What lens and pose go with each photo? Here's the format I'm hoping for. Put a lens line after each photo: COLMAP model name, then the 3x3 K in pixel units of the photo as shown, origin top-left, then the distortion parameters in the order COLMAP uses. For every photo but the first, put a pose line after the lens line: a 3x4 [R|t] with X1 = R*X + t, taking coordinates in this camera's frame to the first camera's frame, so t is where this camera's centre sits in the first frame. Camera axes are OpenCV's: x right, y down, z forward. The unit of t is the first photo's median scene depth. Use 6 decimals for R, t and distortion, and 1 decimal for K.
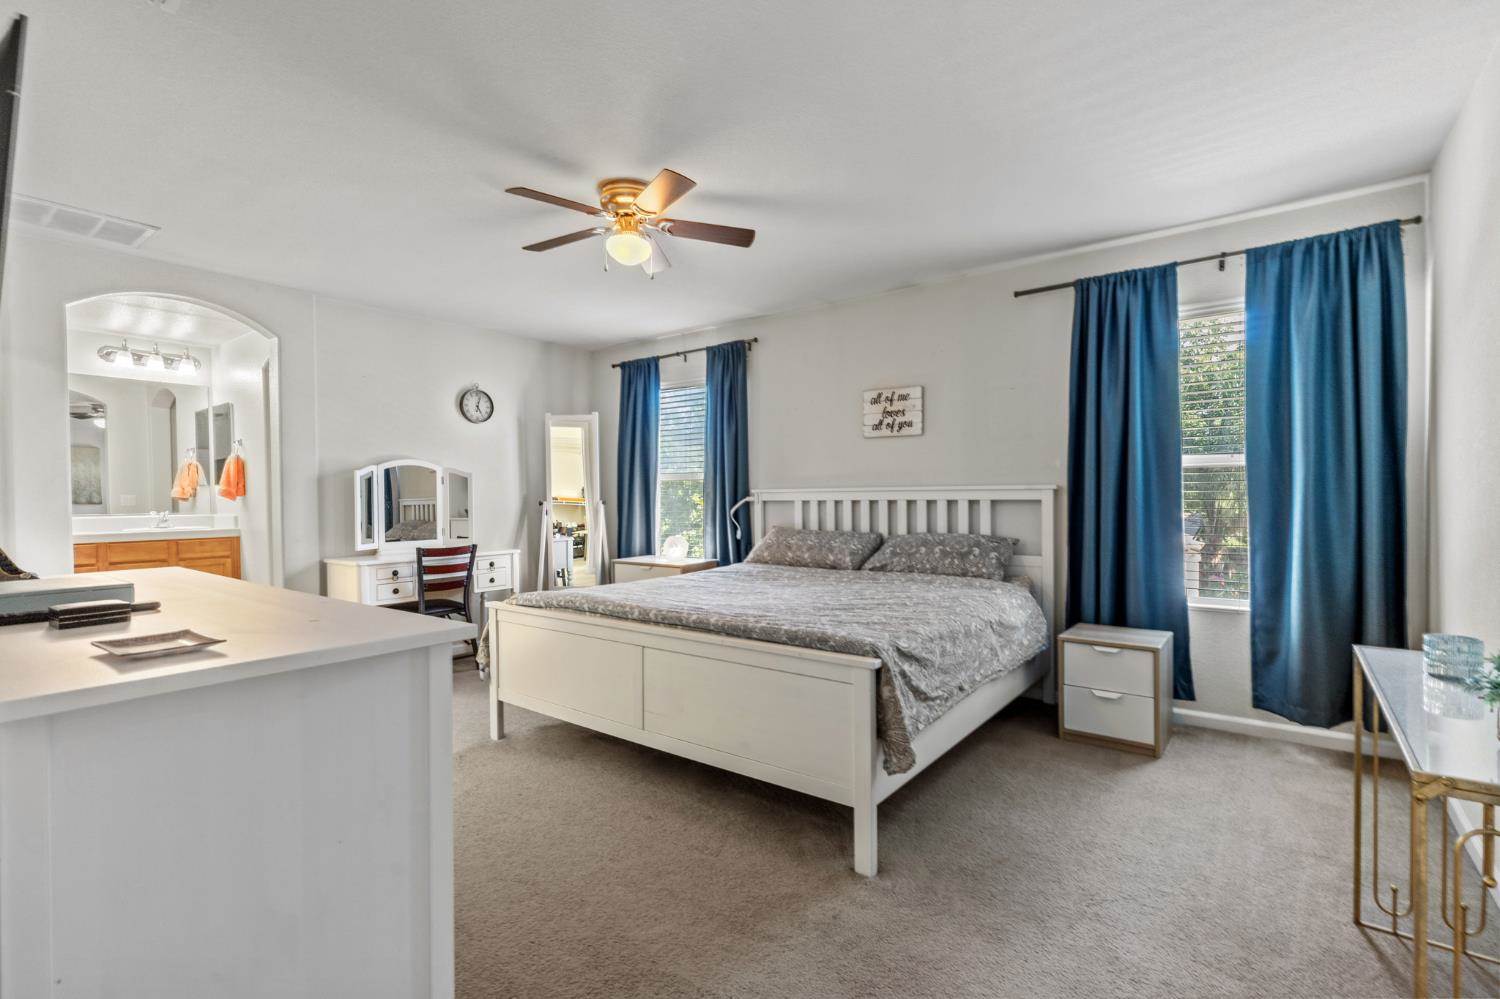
lens RADIAL K [[683.9, 0, 748.2], [0, 683.9, 504.1], [0, 0, 1]] dist [0.004498, -0.000903]
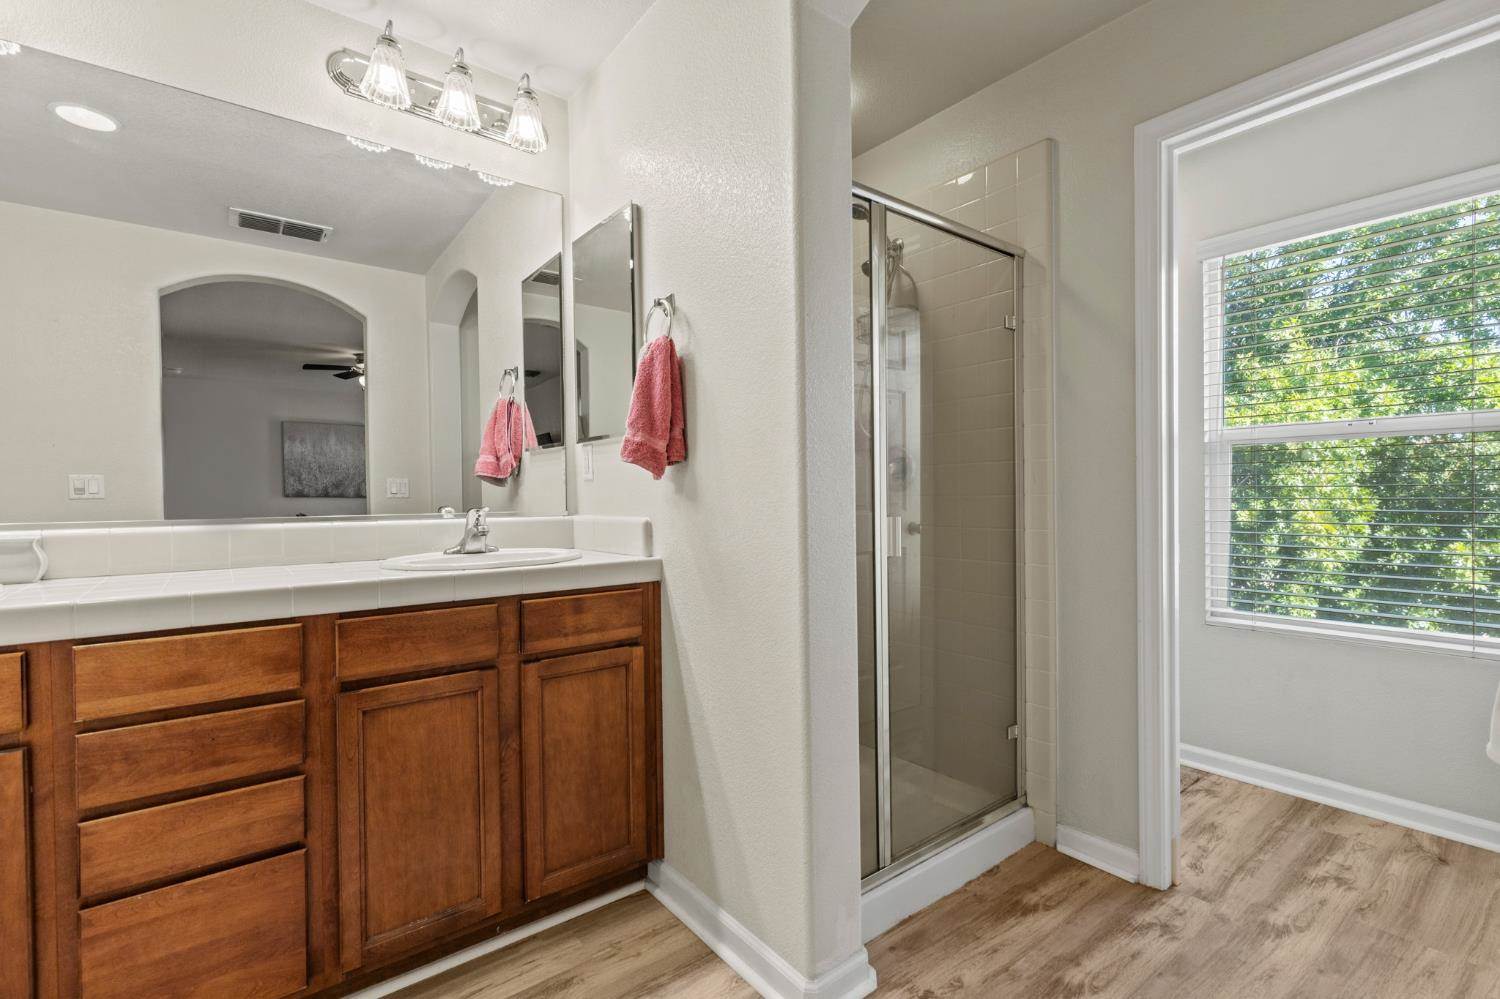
lens RADIAL K [[683.9, 0, 749.2], [0, 683.9, 498.0], [0, 0, 1]] dist [0.004498, -0.000903]
pose [[0.969170, -0.001099, -0.246391, -0.557954], [-0.000364, 0.999983, -0.005892, 0.006033], [0.246393, 0.005800, 0.969153, 0.614147]]
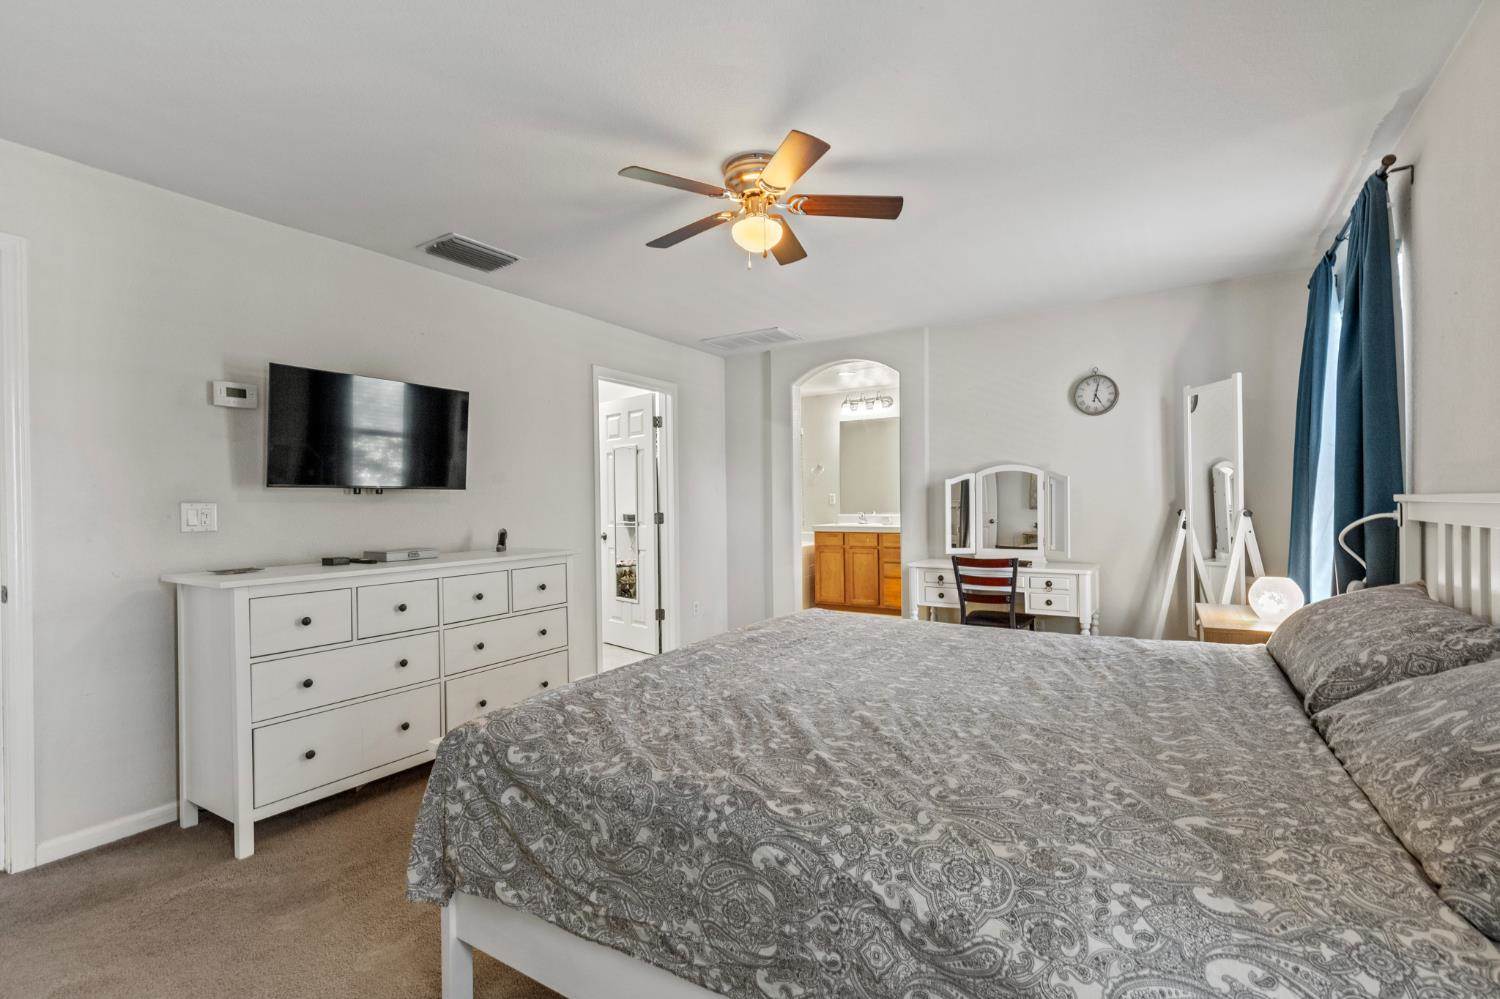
lens RADIAL K [[683.9, 0, 747.8], [0, 683.9, 504.1], [0, 0, 1]] dist [0.004498, -0.000903]
pose [[0.093502, 0.006446, -0.995598, 0.476525], [-0.003713, 0.999974, 0.006126, -0.016192], [0.995612, 0.003124, 0.093523, 0.600487]]
